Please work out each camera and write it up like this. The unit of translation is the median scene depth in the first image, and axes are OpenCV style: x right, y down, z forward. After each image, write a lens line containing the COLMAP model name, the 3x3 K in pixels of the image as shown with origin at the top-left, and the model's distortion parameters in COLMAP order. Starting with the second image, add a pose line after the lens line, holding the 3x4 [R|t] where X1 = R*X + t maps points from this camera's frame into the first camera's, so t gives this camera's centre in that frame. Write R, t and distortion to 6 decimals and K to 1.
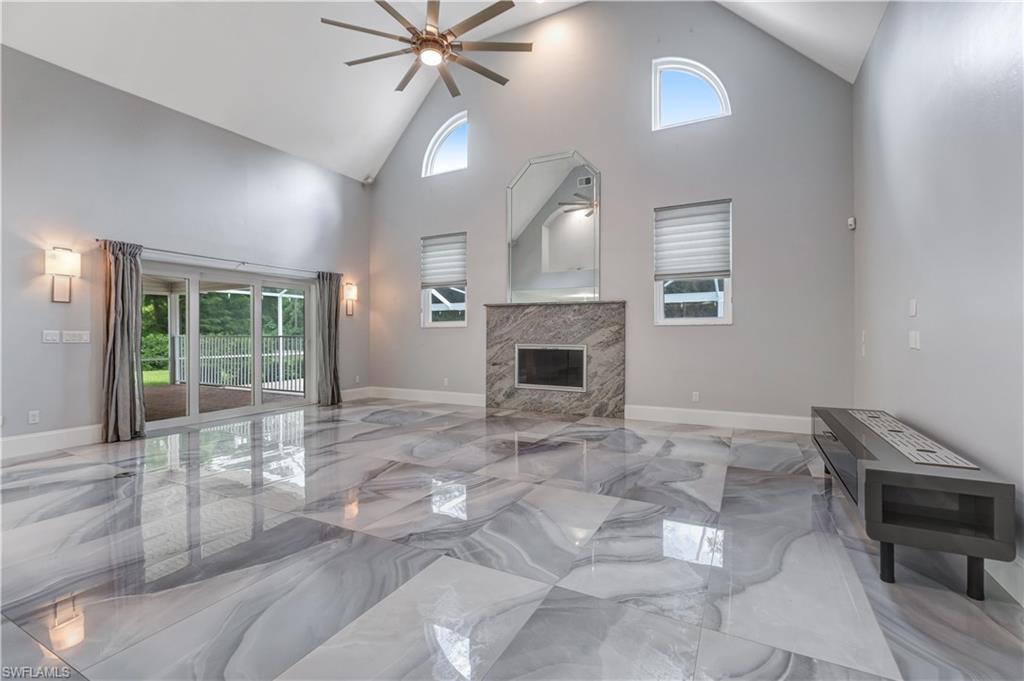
lens RADIAL K [[457.0, 0, 514.0], [0, 457.0, 338.7], [0, 0, 1]] dist [-0.002861, -0.000302]
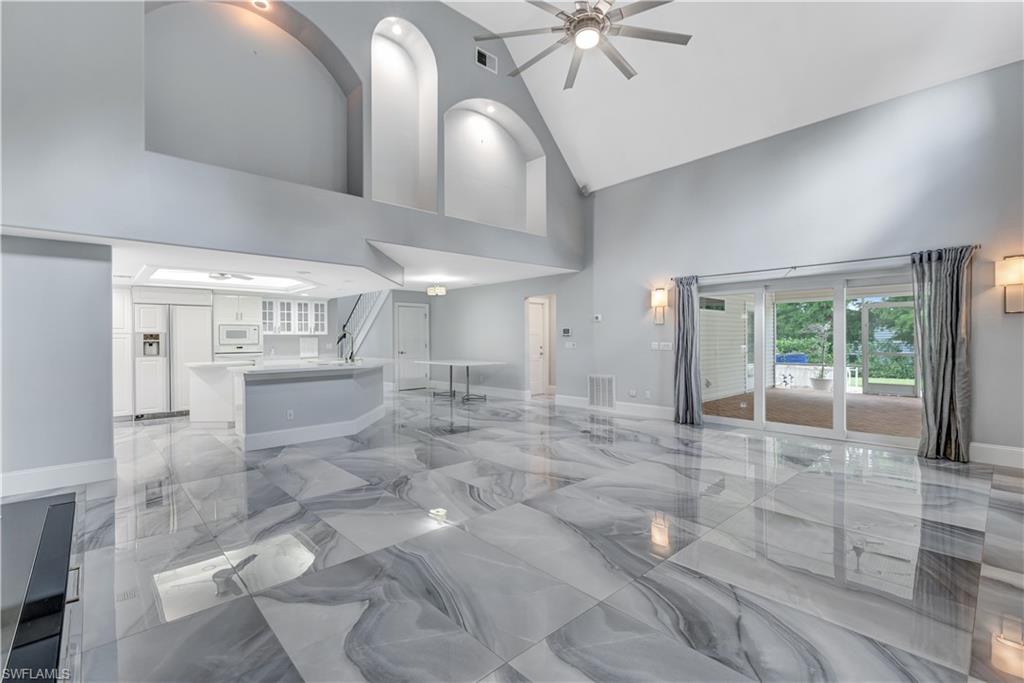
lens RADIAL K [[461.3, 0, 511.2], [0, 461.3, 332.0], [0, 0, 1]] dist [-0.002679, -0.000158]
pose [[-0.349511, -0.006924, -0.936907, 0.471025], [0.000963, 0.999970, -0.007749, -0.029429], [0.936932, -0.003610, -0.349494, 0.769878]]
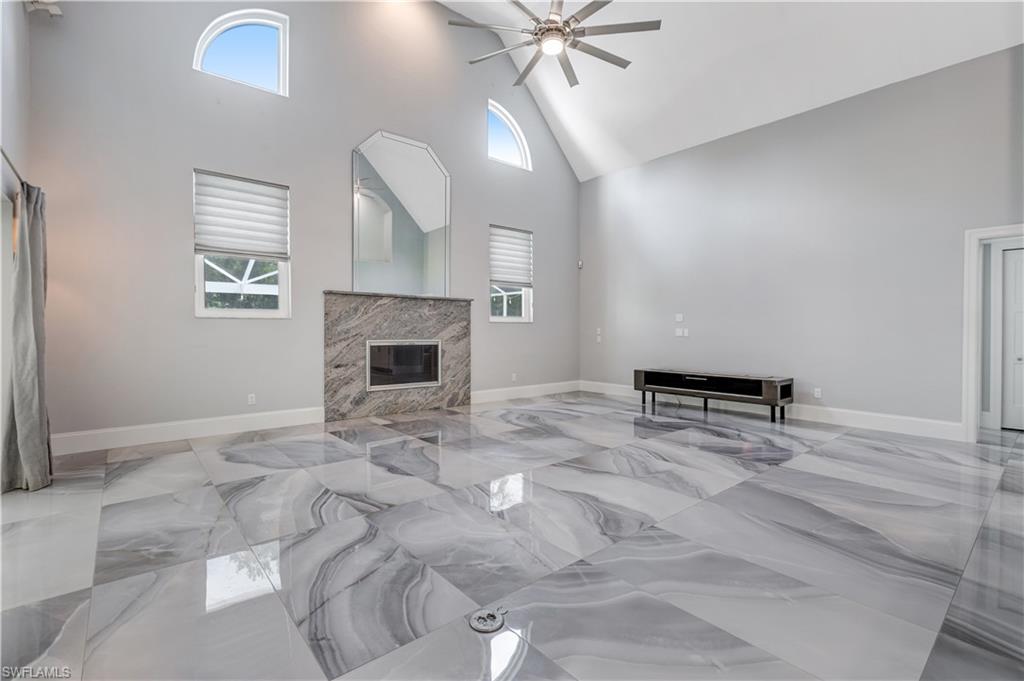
lens RADIAL K [[463.4, 0, 510.5], [0, 463.4, 335.5], [0, 0, 1]] dist [-0.001916, -0.000599]
pose [[0.389067, -0.009993, 0.921155, -0.749712], [0.005524, 0.999948, 0.008514, -0.003527], [-0.921193, 0.001776, 0.389102, 0.453308]]
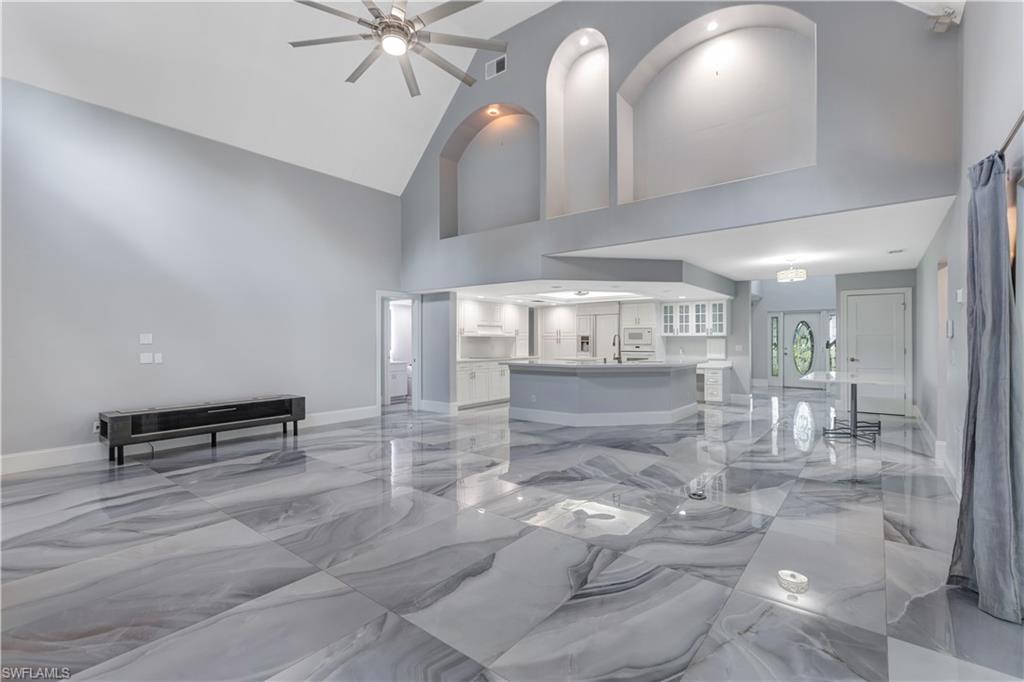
lens RADIAL K [[456.6, 0, 511.5], [0, 456.6, 337.5], [0, 0, 1]] dist [-0.002747, -0.000497]
pose [[-0.979511, 0.006635, 0.201284, -0.382091], [0.007007, 0.999975, 0.001136, -0.033556], [-0.201271, 0.002523, -0.979532, 1.200308]]
